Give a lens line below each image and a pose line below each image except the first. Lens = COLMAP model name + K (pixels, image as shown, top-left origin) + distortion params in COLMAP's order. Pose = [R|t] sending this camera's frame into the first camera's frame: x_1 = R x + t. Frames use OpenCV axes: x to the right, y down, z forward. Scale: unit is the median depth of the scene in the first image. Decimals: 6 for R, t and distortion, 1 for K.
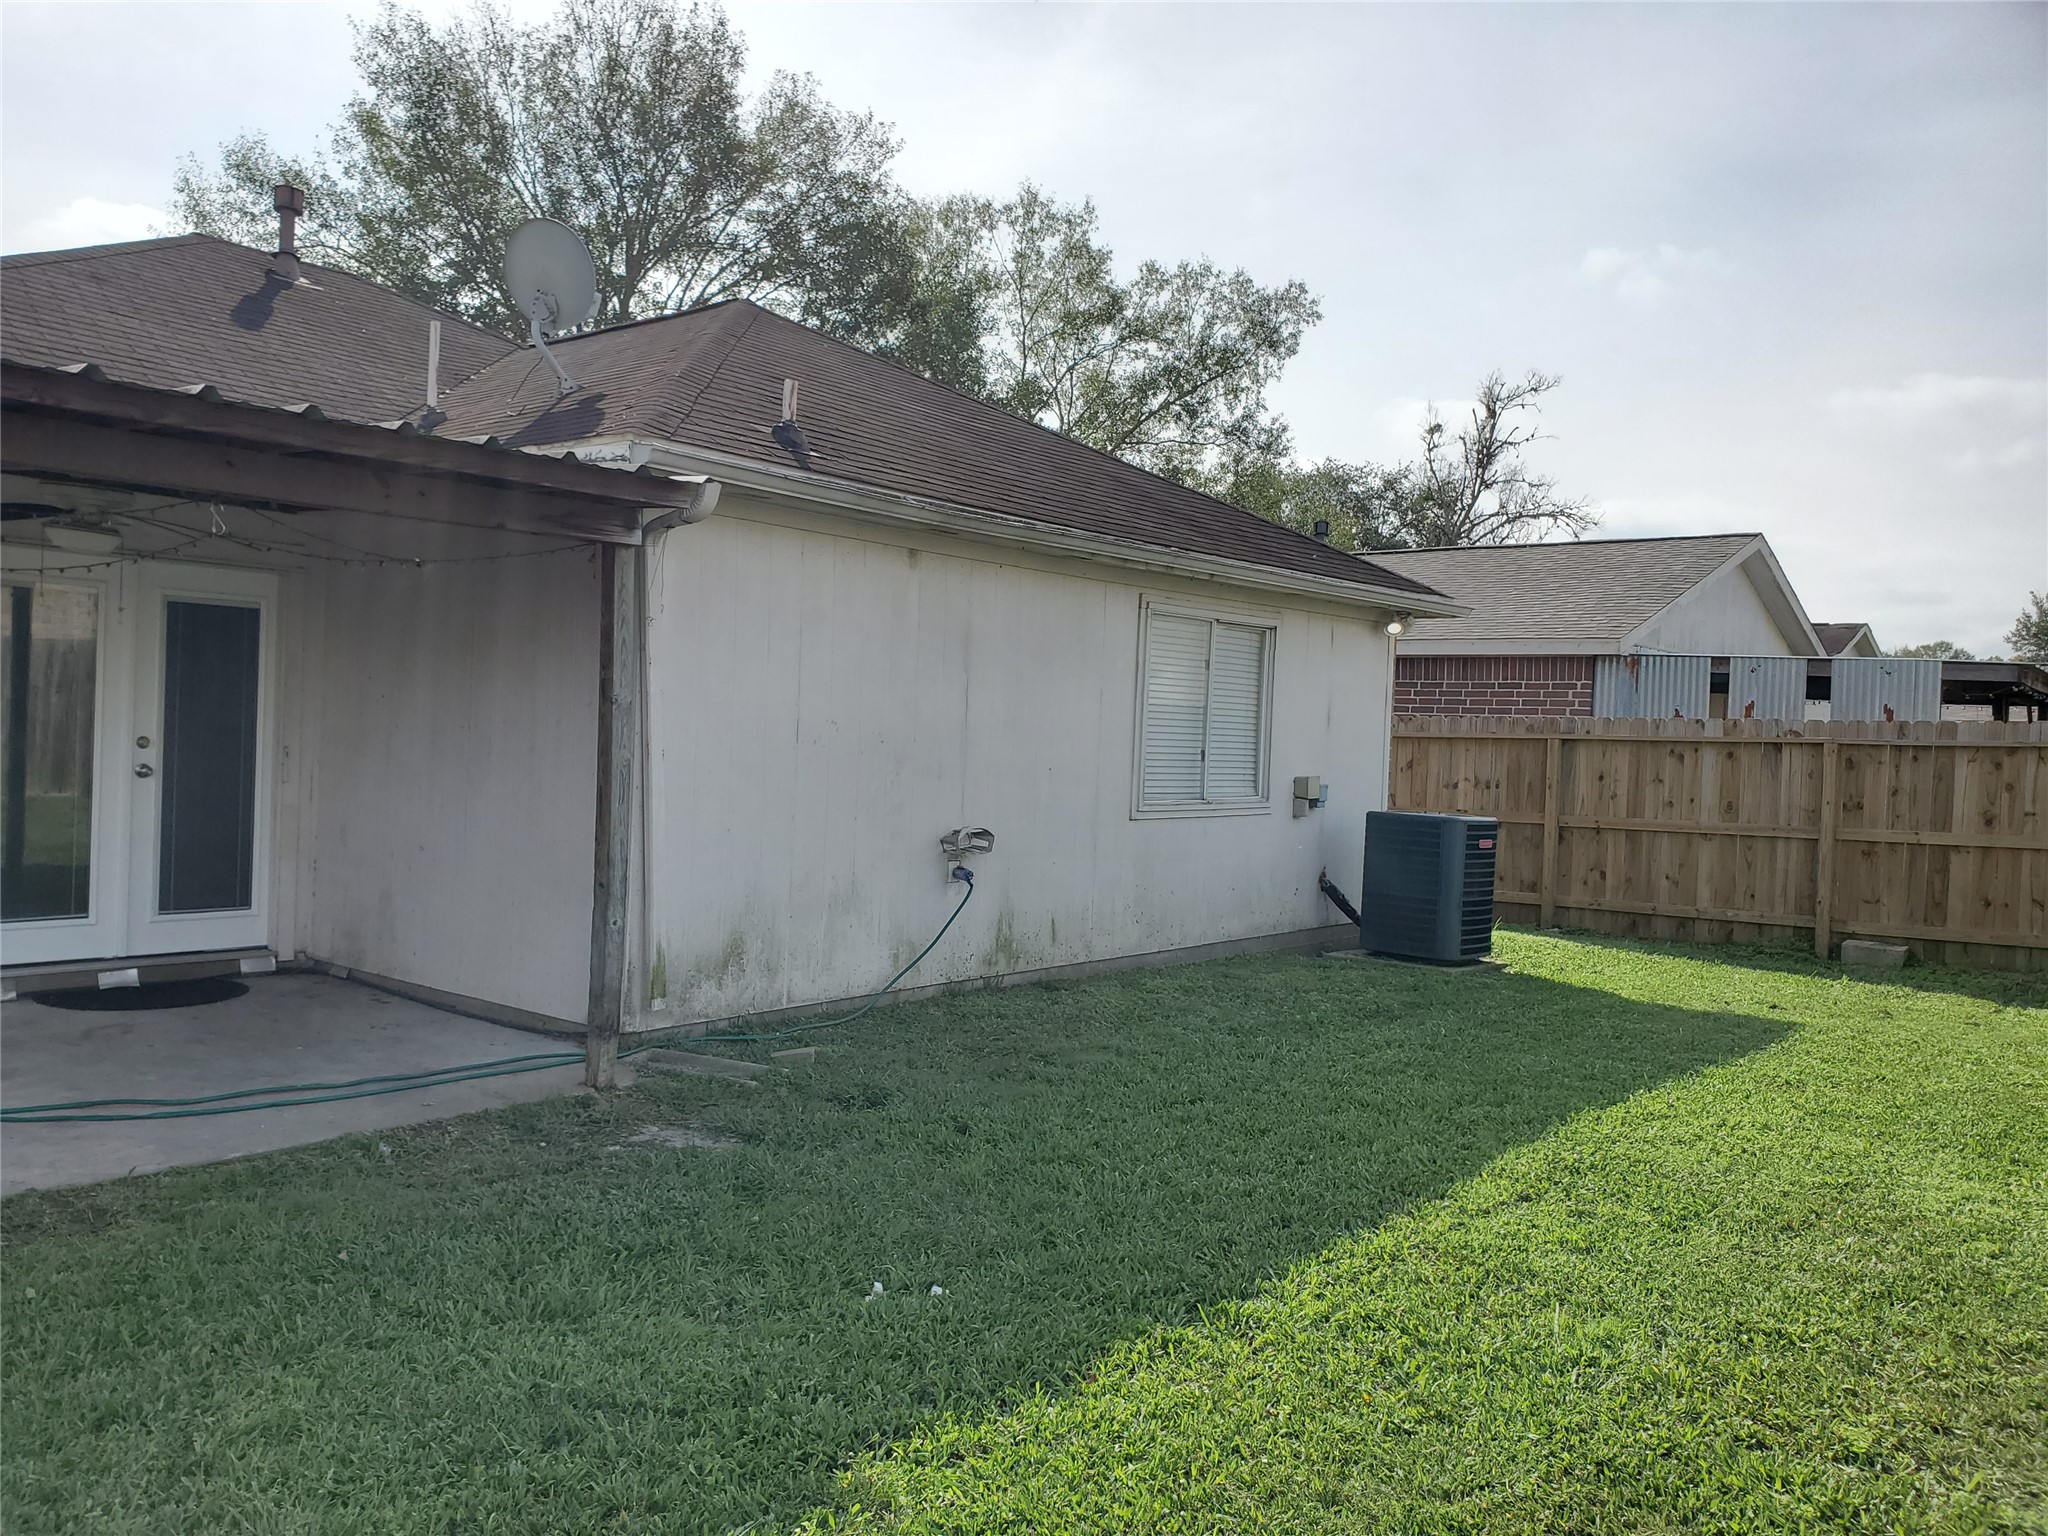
lens RADIAL K [[1567.0, 0, 1022.0], [0, 1567.0, 767.9], [0, 0, 1]] dist [-0.007422, 0.010923]
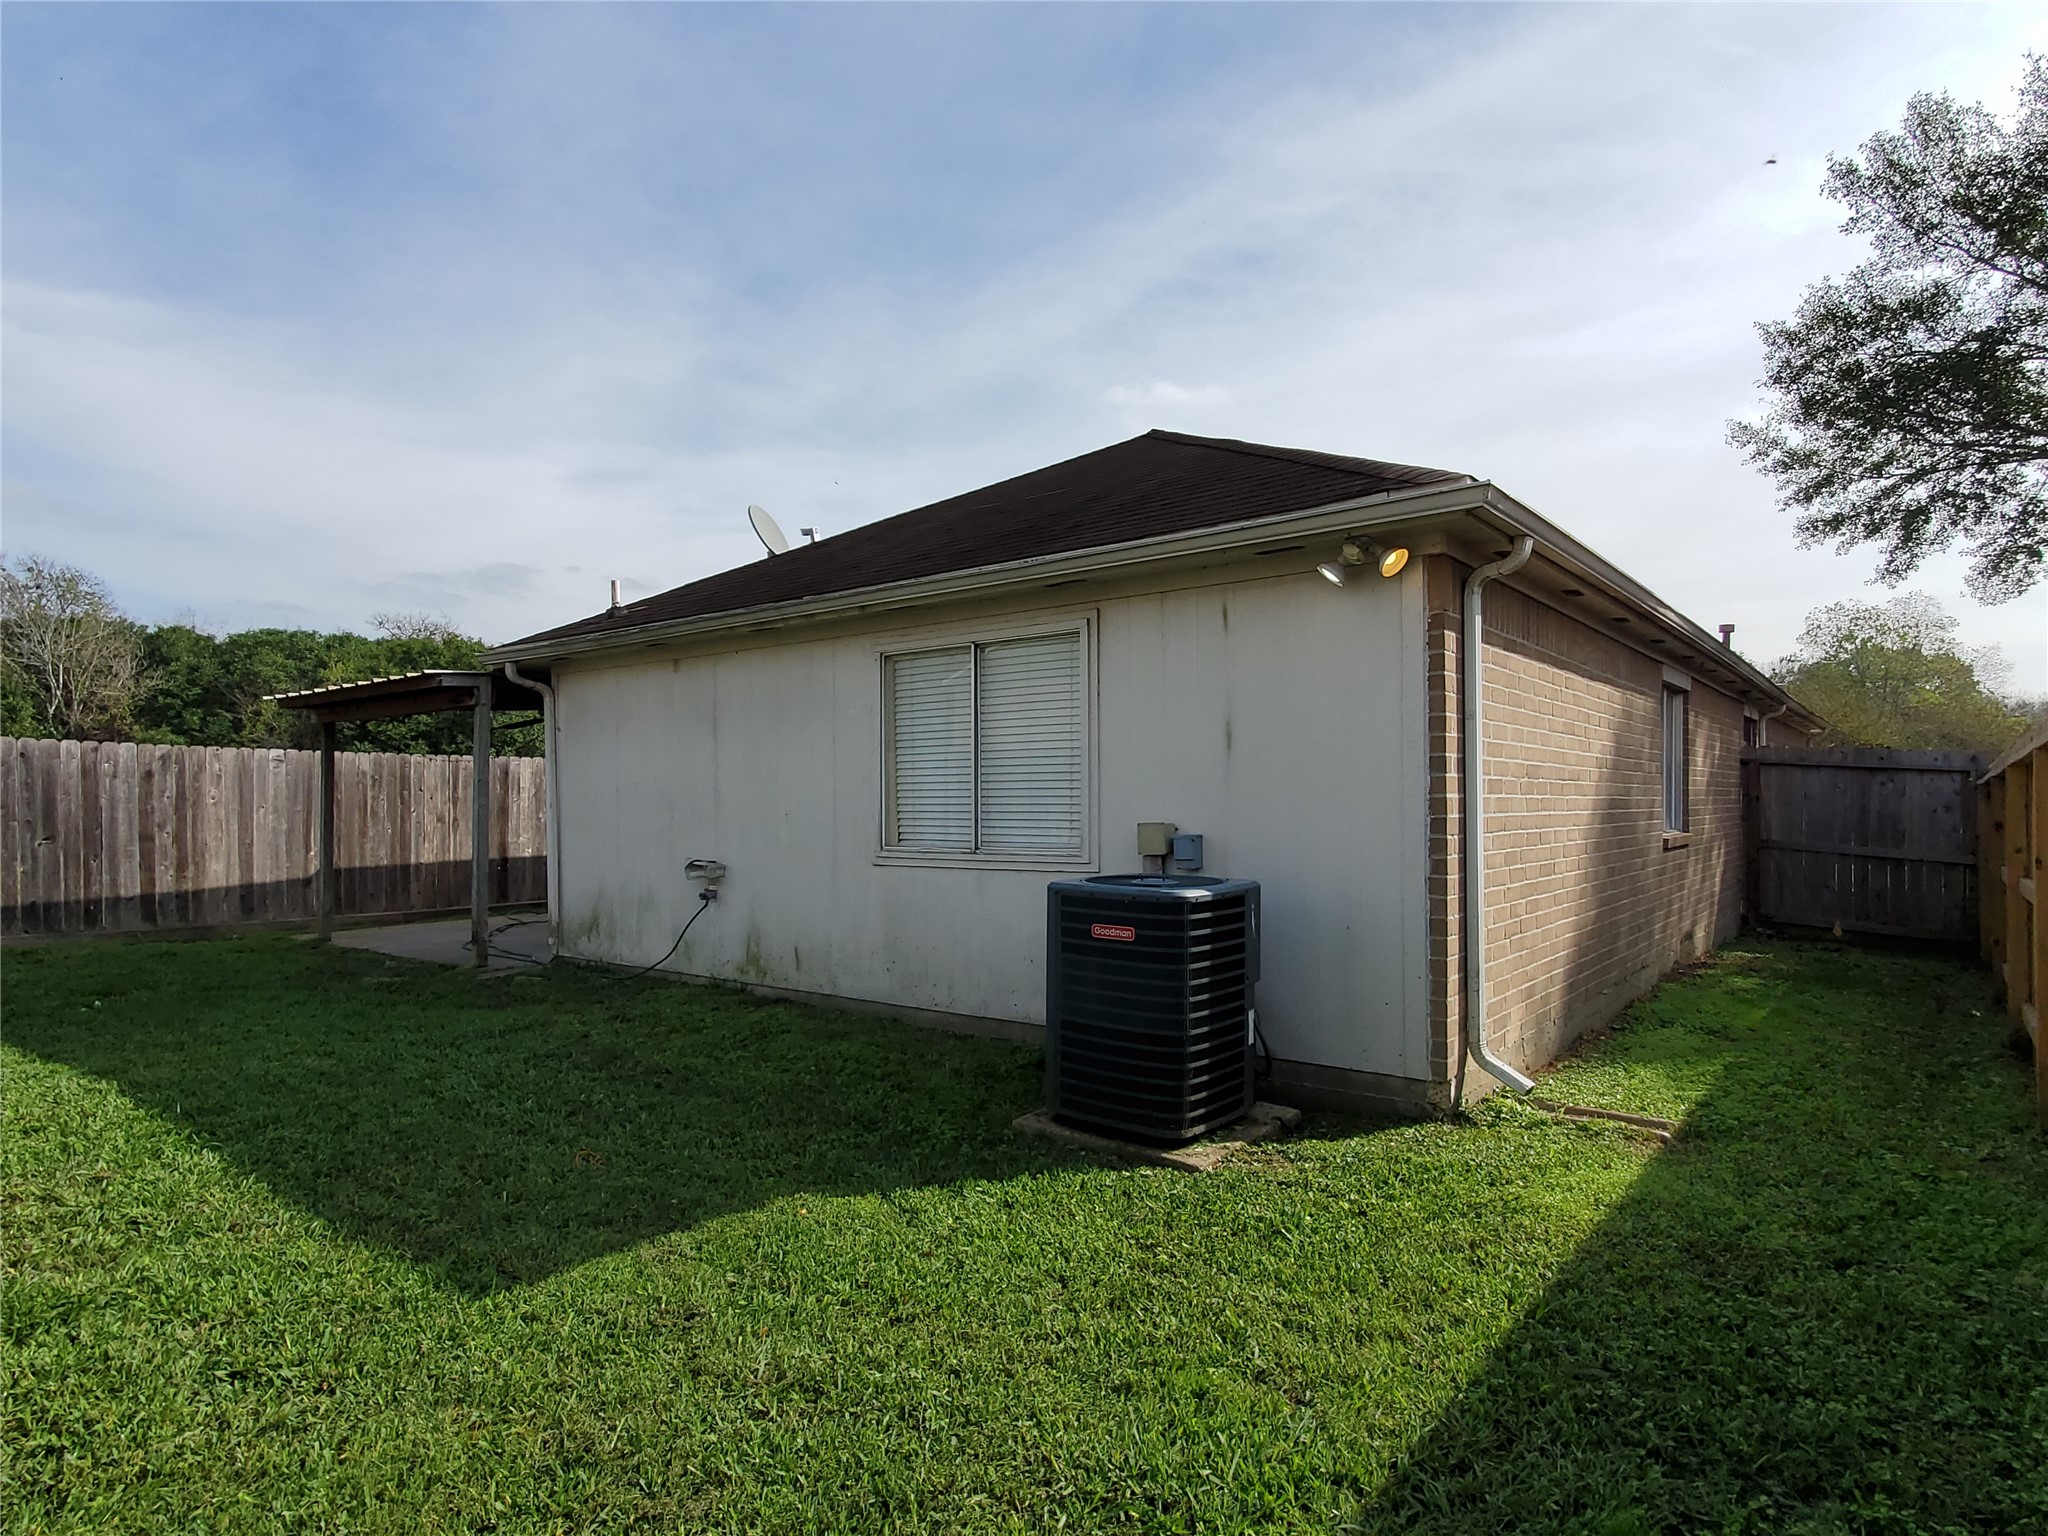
lens RADIAL K [[809.1, 0, 1044.0], [0, 809.1, 779.5], [0, 0, 1]] dist [-0.000032, -0.000047]
pose [[0.205085, -0.038330, -0.977993, 0.741244], [0.010967, 0.999260, -0.036864, -0.001183], [0.978683, -0.003165, 0.205354, 1.216708]]
